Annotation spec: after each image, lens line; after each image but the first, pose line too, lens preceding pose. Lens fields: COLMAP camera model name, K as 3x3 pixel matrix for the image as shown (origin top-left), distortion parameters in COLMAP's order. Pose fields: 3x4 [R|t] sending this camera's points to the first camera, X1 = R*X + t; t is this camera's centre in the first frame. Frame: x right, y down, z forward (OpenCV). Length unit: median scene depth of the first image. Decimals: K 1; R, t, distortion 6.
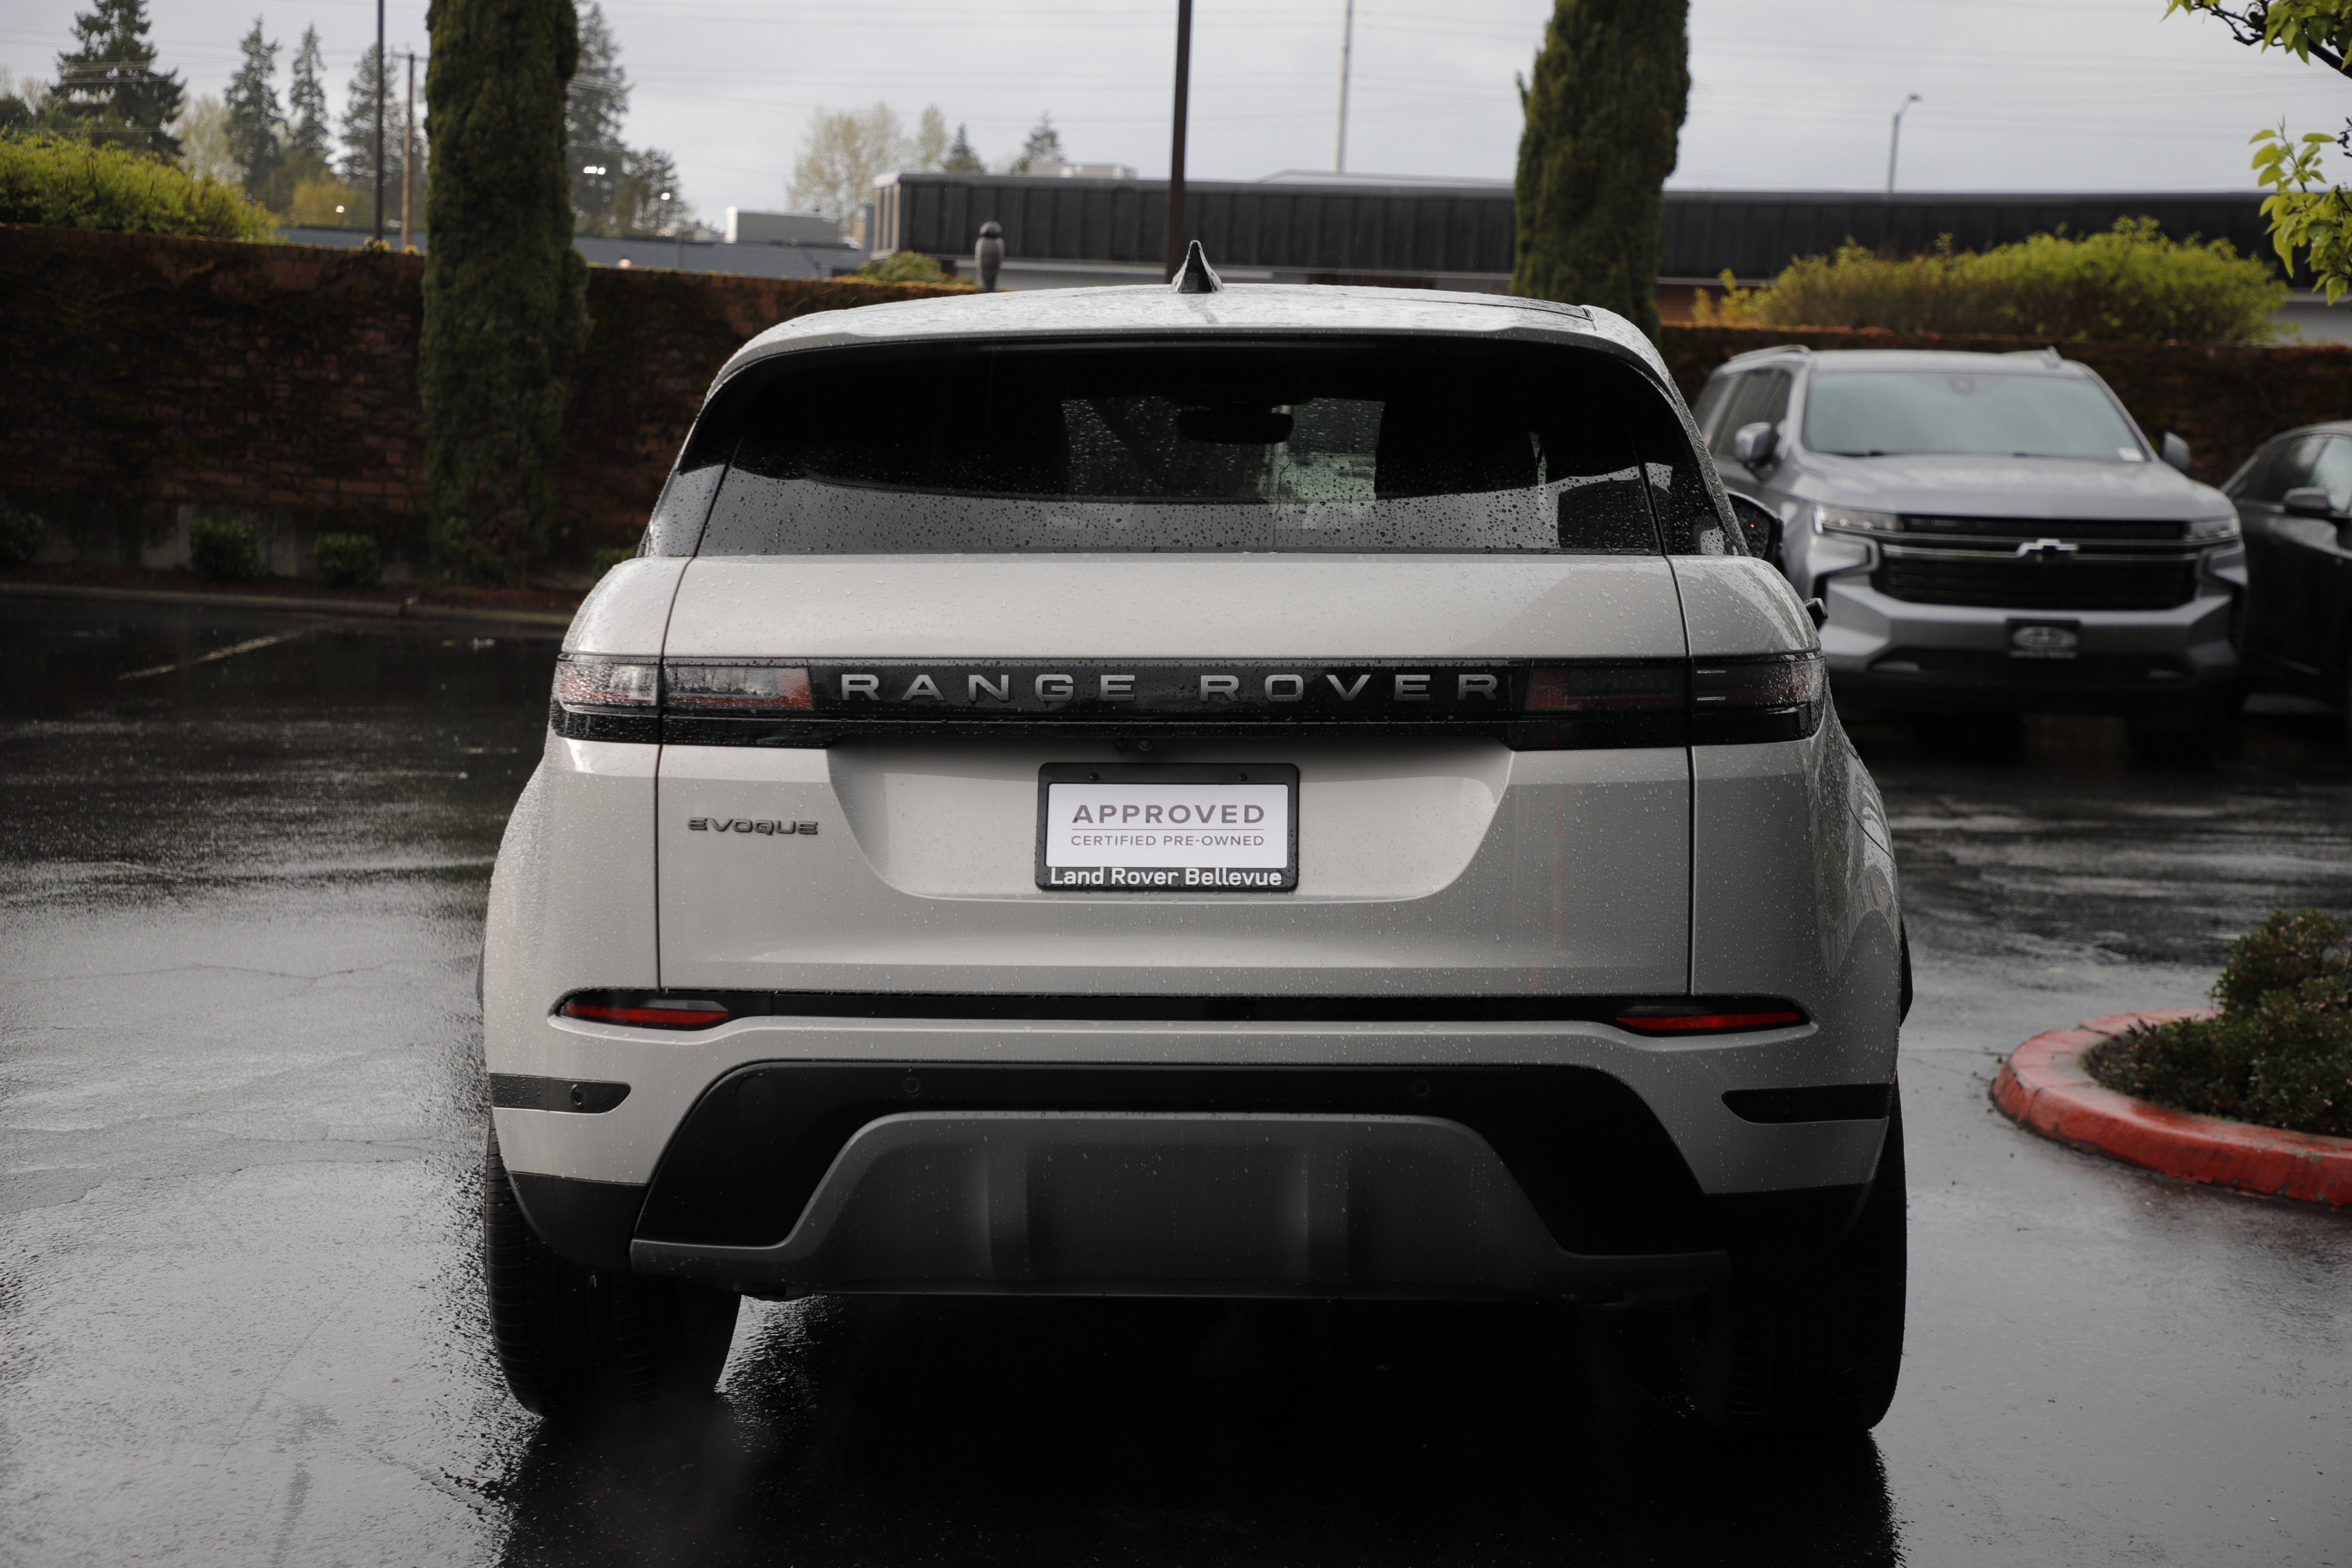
lens RADIAL K [[3240.2, 0, 1181.6], [0, 3240.2, 780.4], [0, 0, 1]] dist [0.234209, 0.000000]
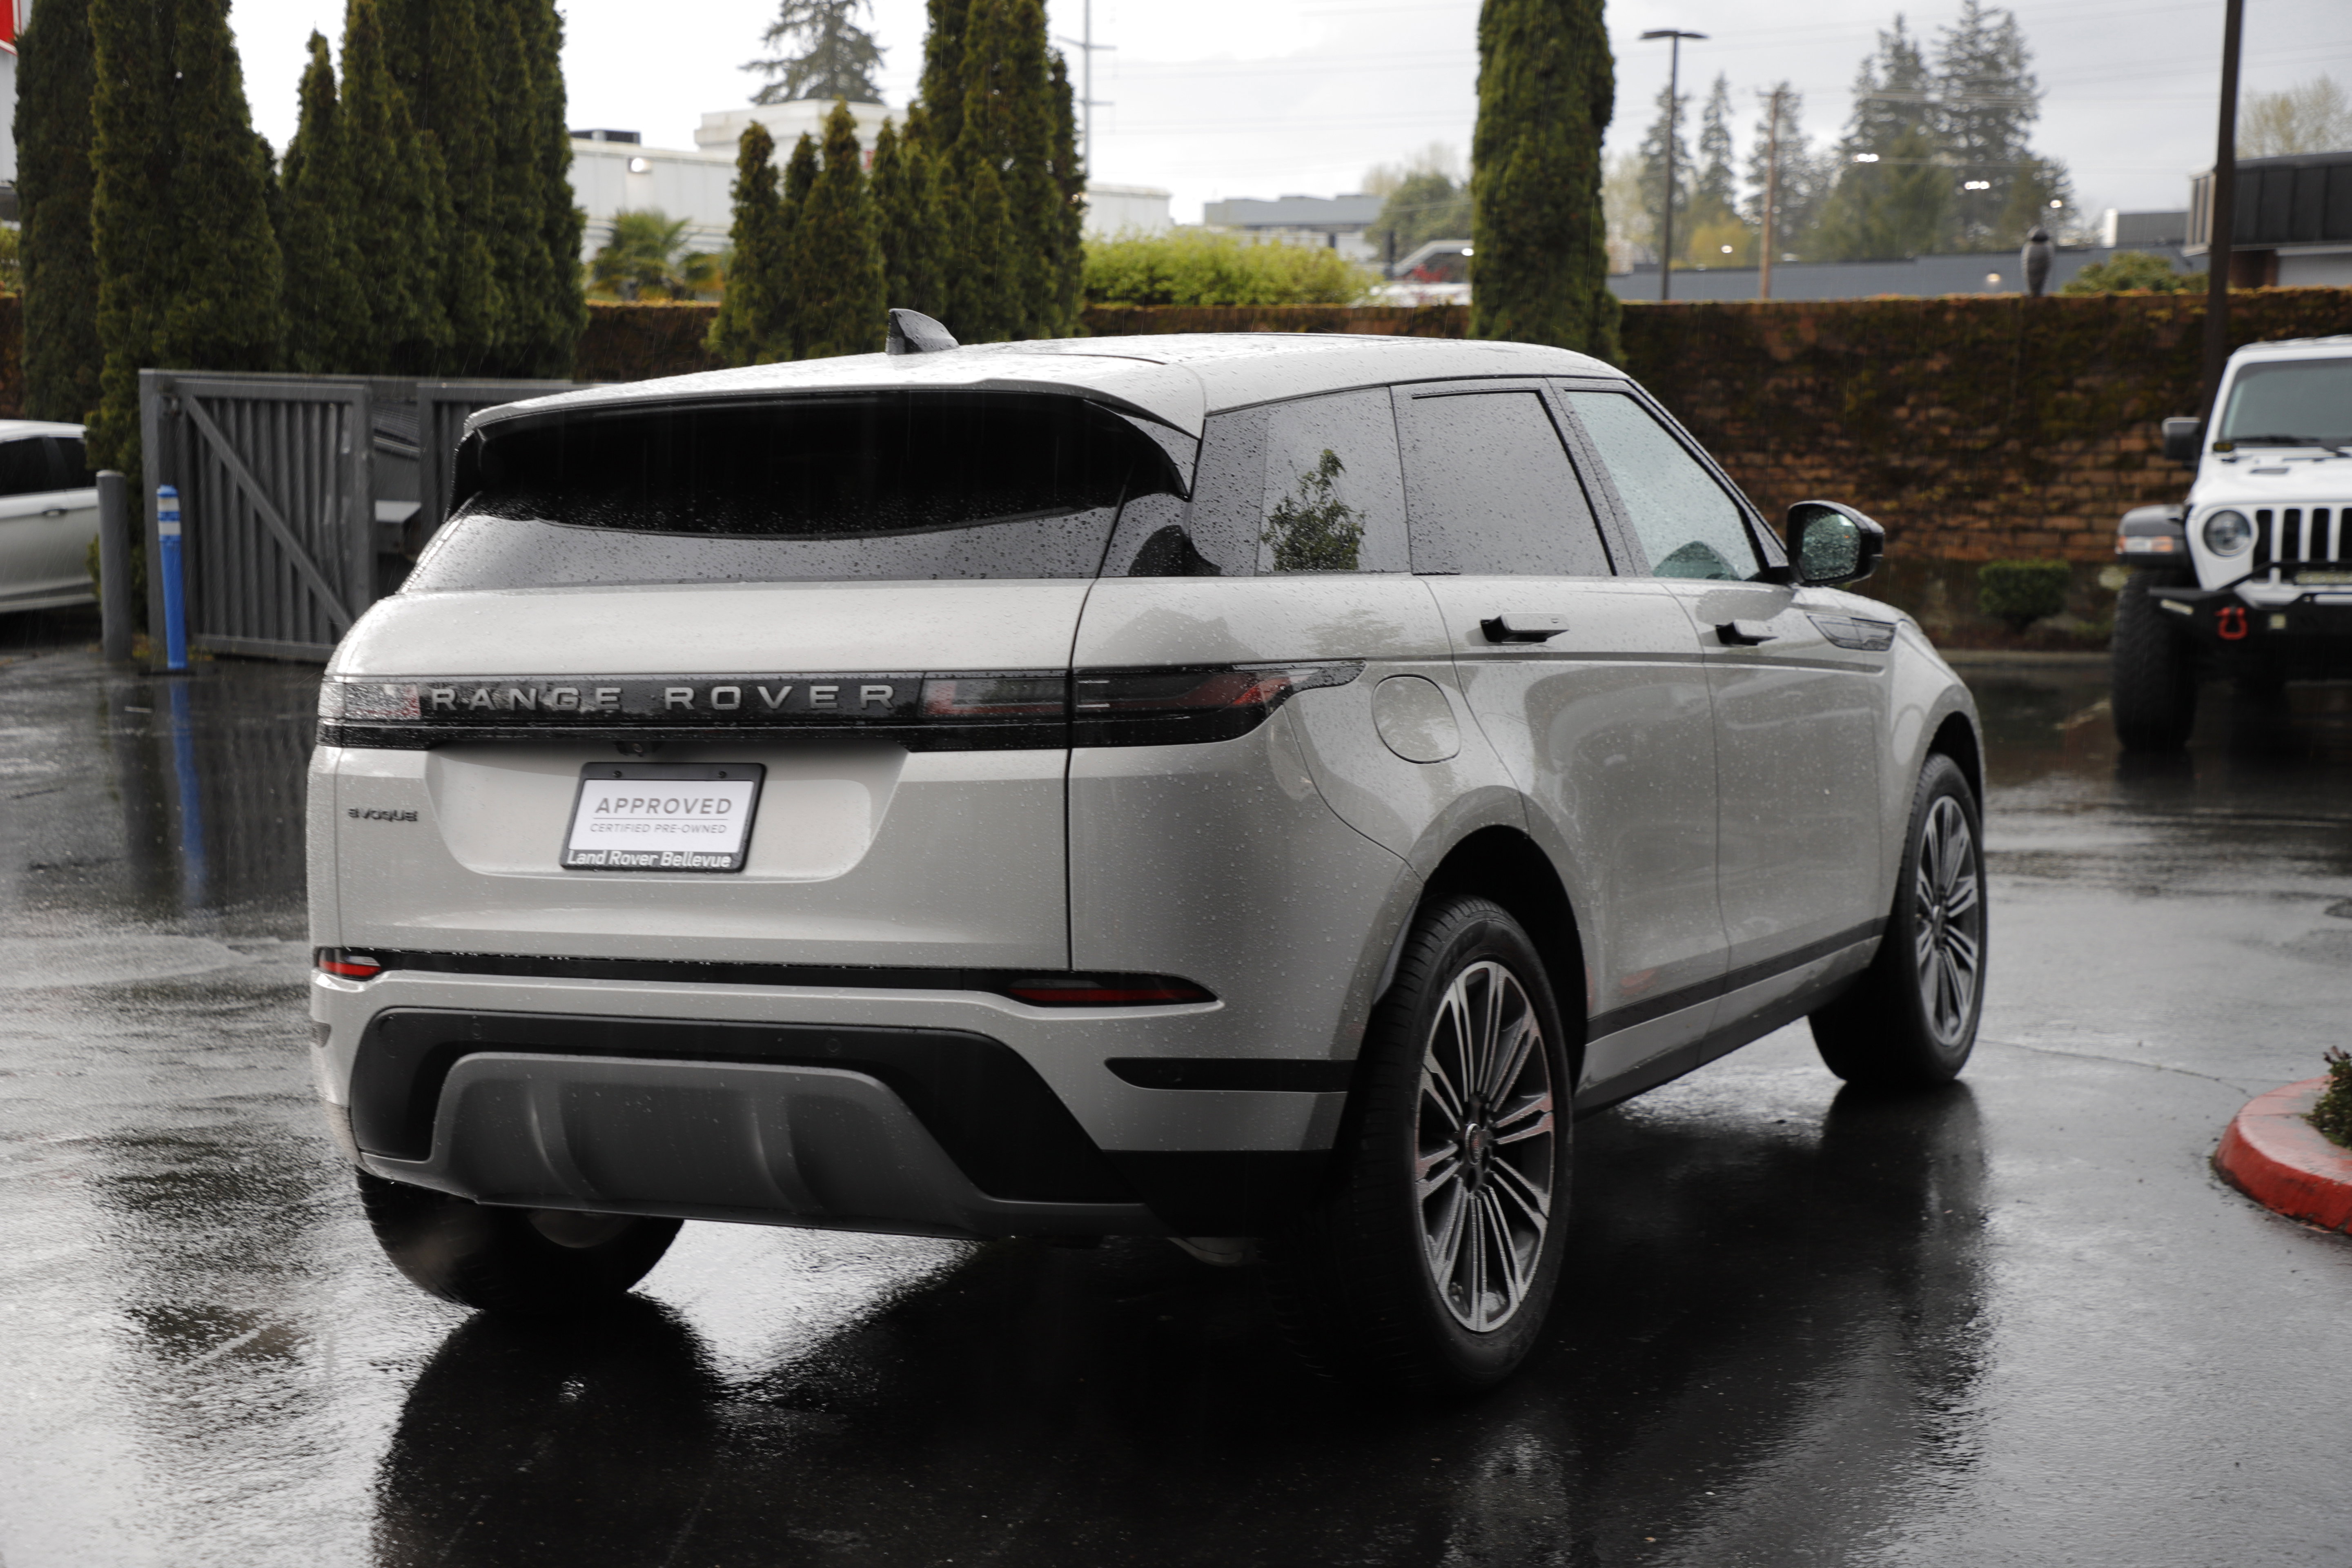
lens RADIAL K [[3240.2, 0, 1160.8], [0, 3240.2, 802.2], [0, 0, 1]] dist [0.234209, 0.000000]
pose [[0.912062, 0.005769, -0.410011, 0.634478], [-0.006355, 0.999980, -0.000066, 0.007819], [0.410002, 0.002666, 0.912081, -0.004379]]
